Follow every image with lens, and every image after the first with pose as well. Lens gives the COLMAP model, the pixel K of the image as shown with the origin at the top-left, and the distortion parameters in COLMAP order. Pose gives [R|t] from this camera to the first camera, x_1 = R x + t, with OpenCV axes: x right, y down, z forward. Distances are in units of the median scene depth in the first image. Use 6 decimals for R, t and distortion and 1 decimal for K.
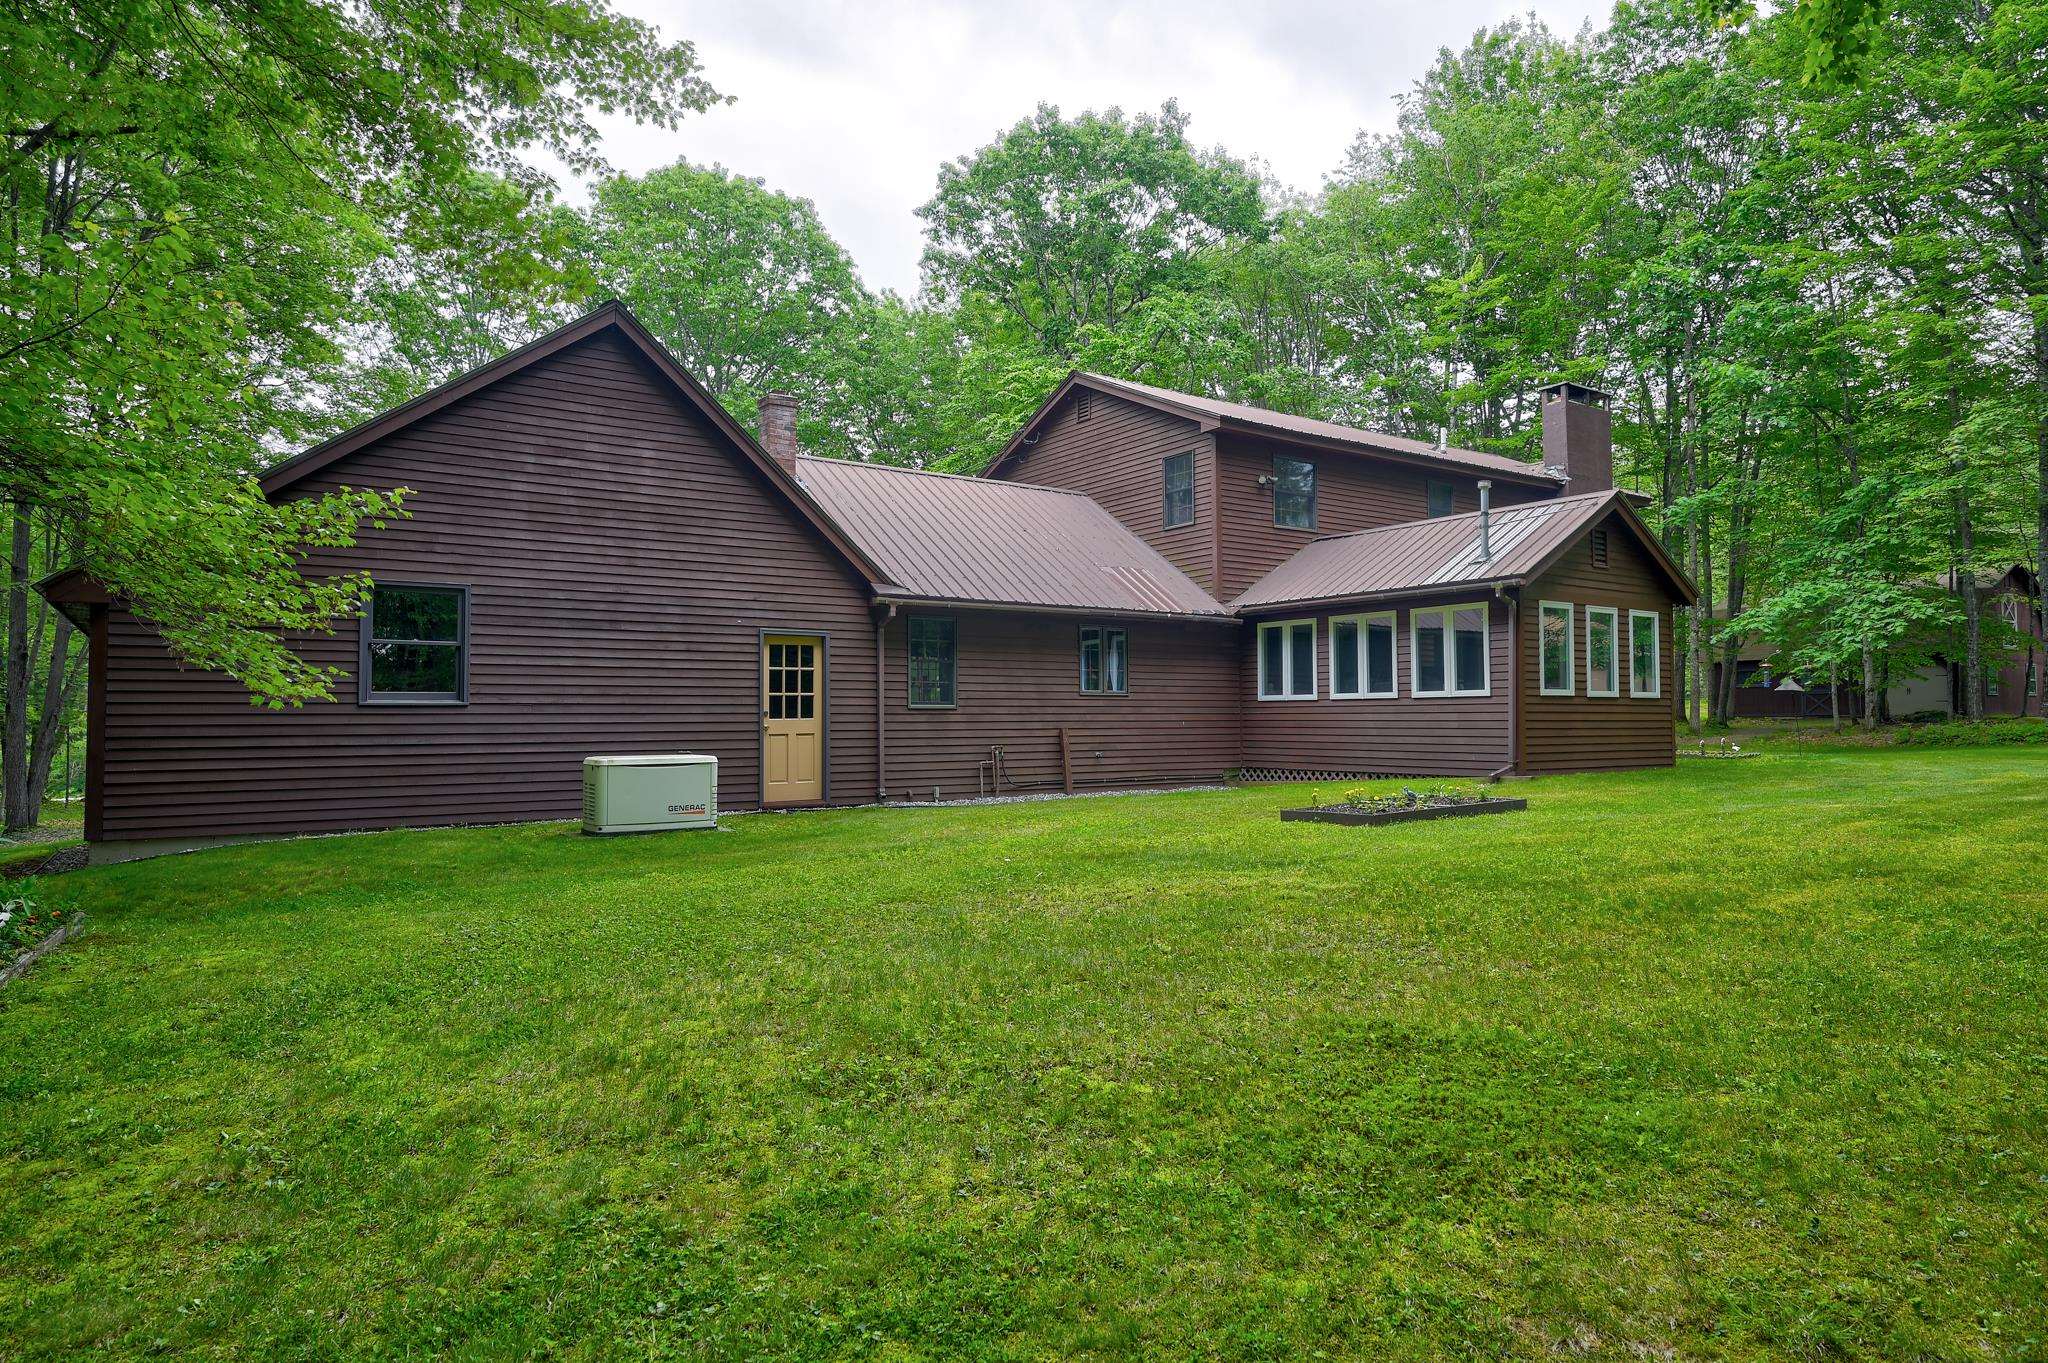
lens RADIAL K [[1220.6, 0, 1024.0], [0, 1220.6, 686.5], [0, 0, 1]] dist [-0.012657, 0.004049]
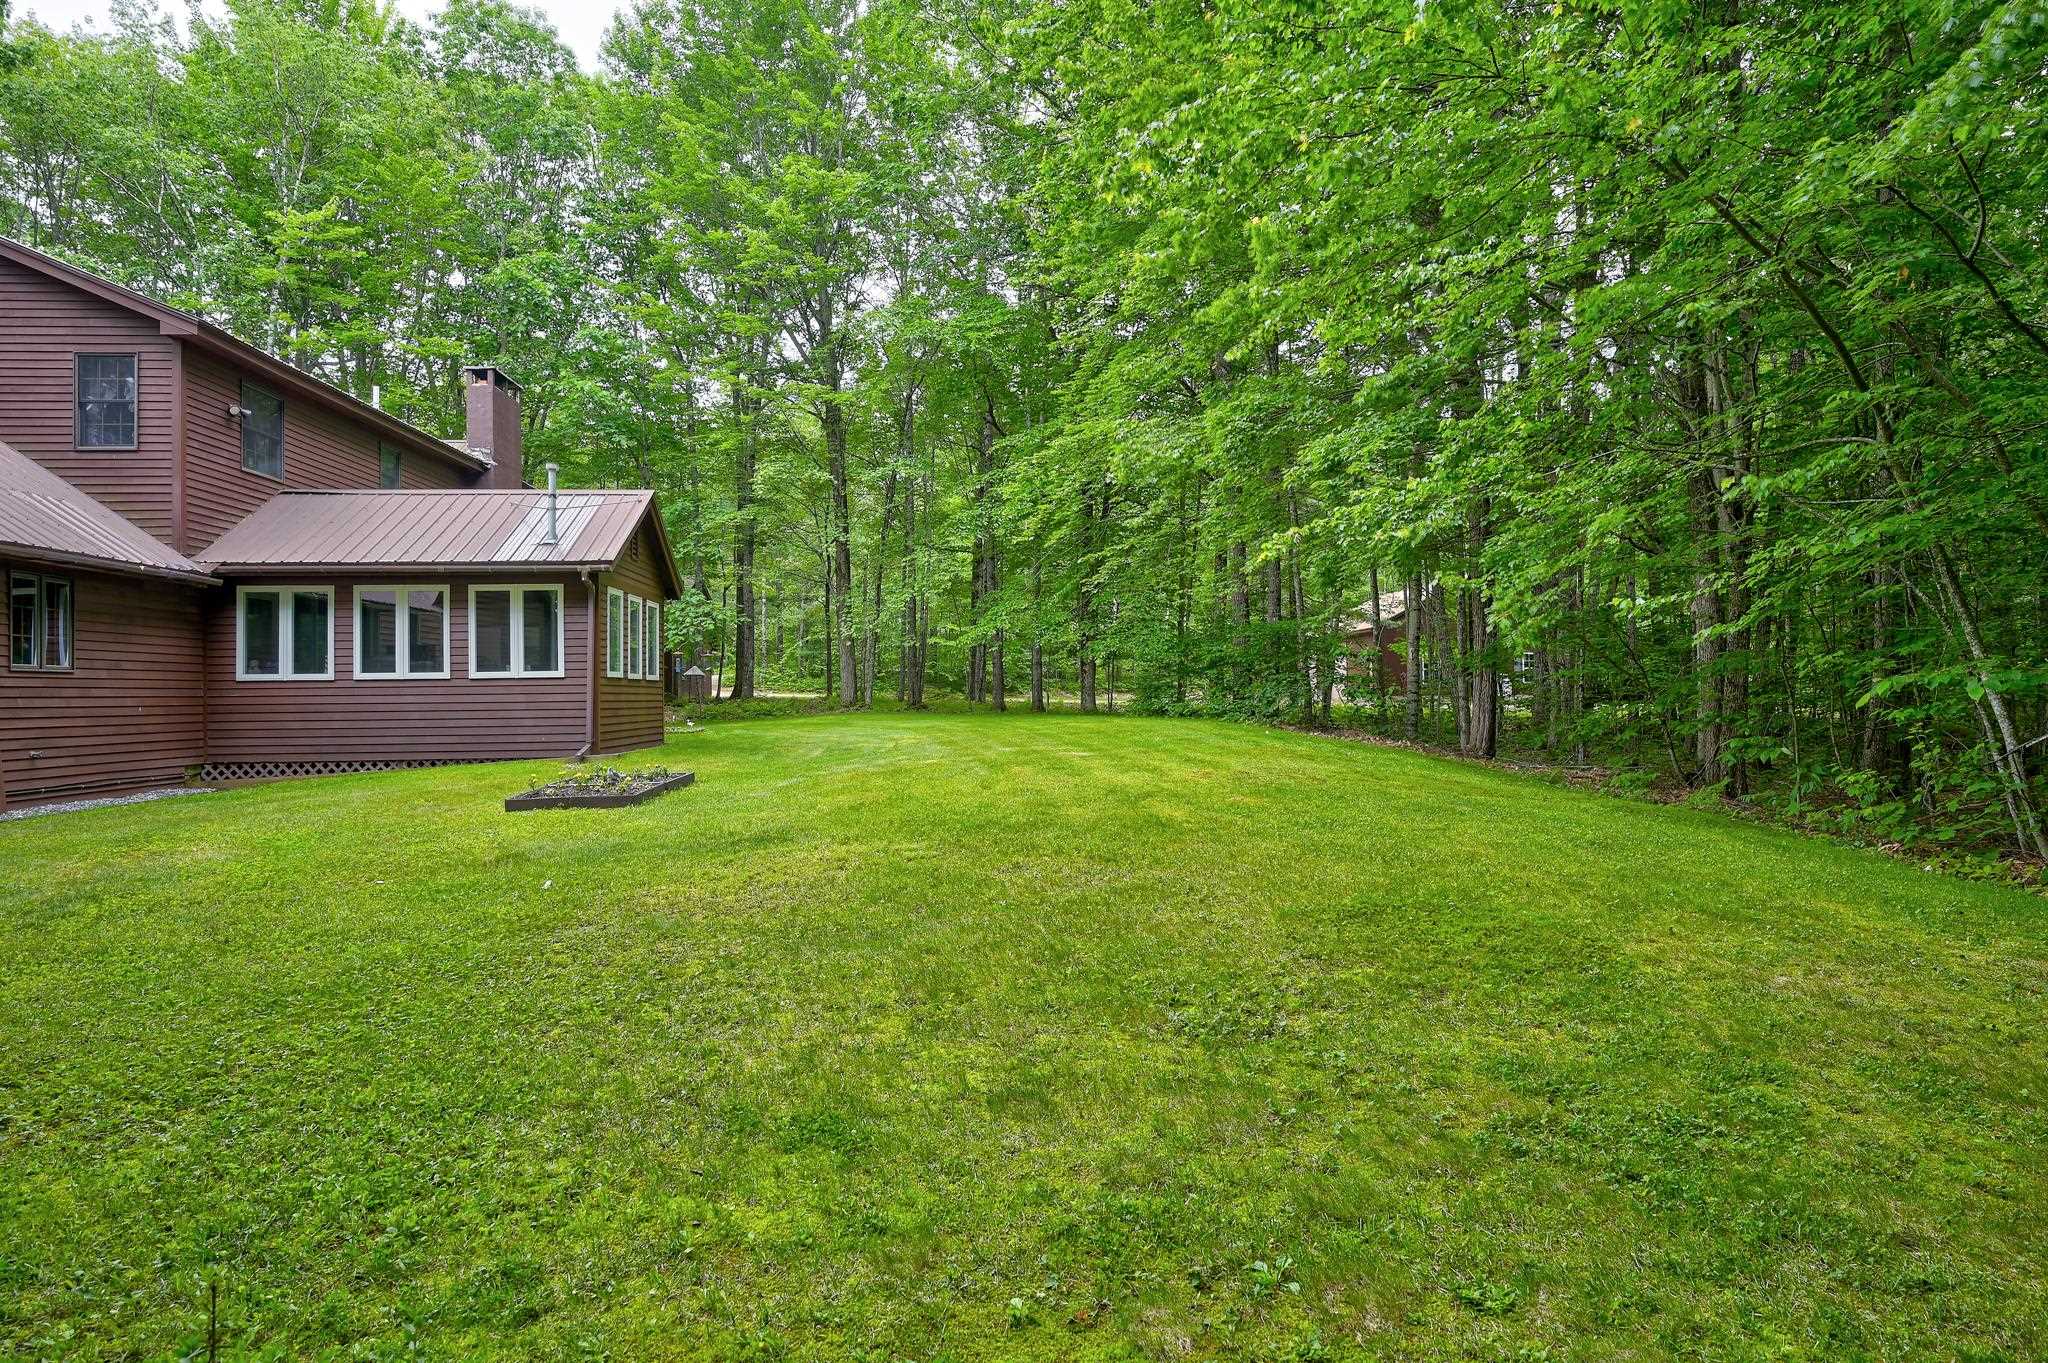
lens RADIAL K [[1220.6, 0, 1025.4], [0, 1220.6, 680.0], [0, 0, 1]] dist [-0.012657, 0.004049]
pose [[0.497949, 0.007260, 0.867176, -0.266316], [-0.013785, 0.999905, -0.000456, 0.004535], [-0.867097, -0.011727, 0.498001, 0.143257]]
